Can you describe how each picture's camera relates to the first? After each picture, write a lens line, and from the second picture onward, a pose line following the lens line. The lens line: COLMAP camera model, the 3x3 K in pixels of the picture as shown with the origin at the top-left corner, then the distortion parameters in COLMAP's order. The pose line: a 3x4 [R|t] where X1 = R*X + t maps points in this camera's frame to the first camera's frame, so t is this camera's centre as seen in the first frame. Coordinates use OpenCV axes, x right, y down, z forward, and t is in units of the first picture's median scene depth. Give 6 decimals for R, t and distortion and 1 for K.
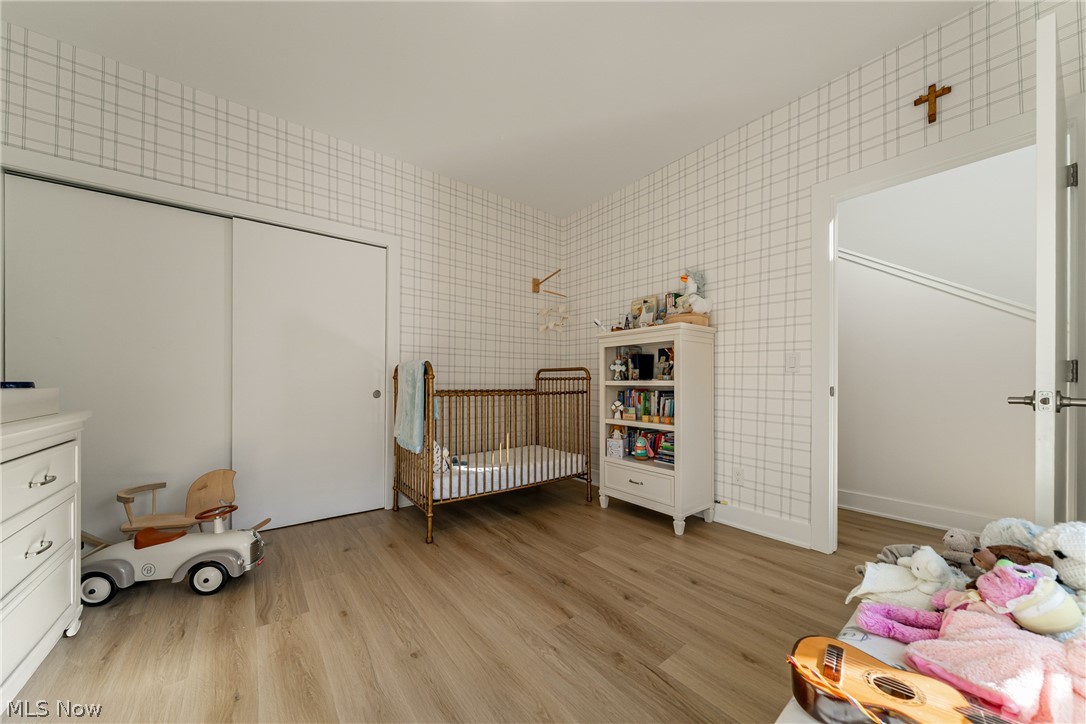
lens RADIAL K [[376.6, 0, 538.9], [0, 376.6, 377.1], [0, 0, 1]] dist [-0.000316, -0.000044]
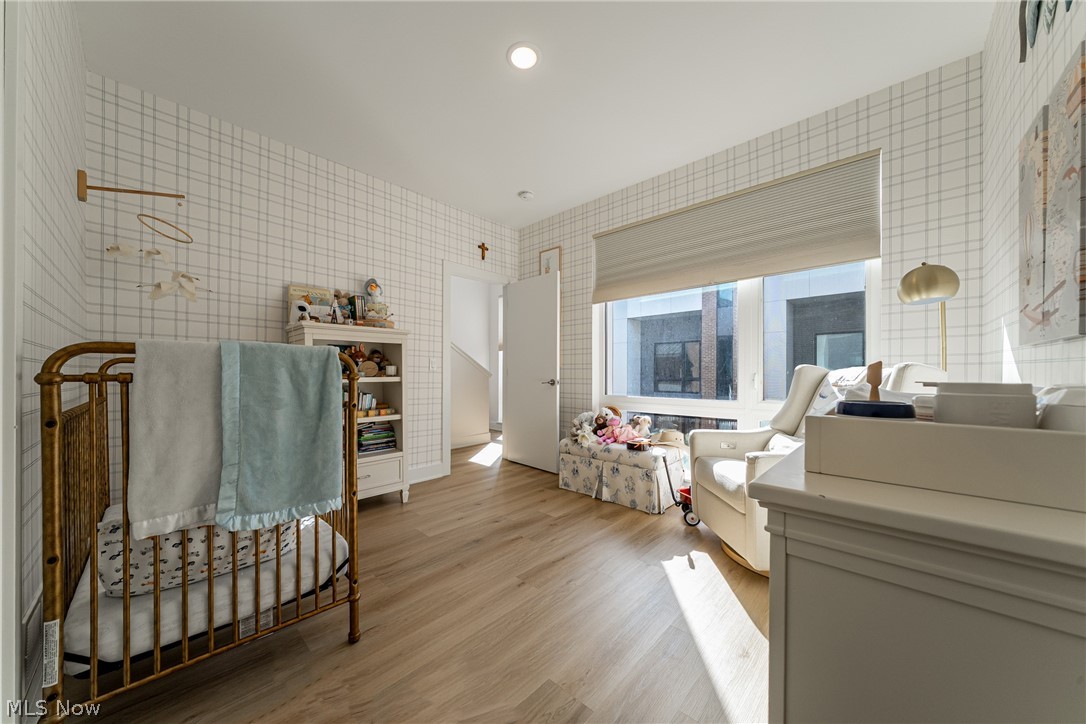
lens RADIAL K [[376.6, 0, 538.9], [0, 376.6, 377.1], [0, 0, 1]] dist [-0.000316, -0.000044]
pose [[-0.153828, -0.010878, 0.988038, -1.123529], [-0.006888, 0.999927, 0.009936, -0.008013], [-0.988074, -0.005278, -0.153891, 0.940605]]
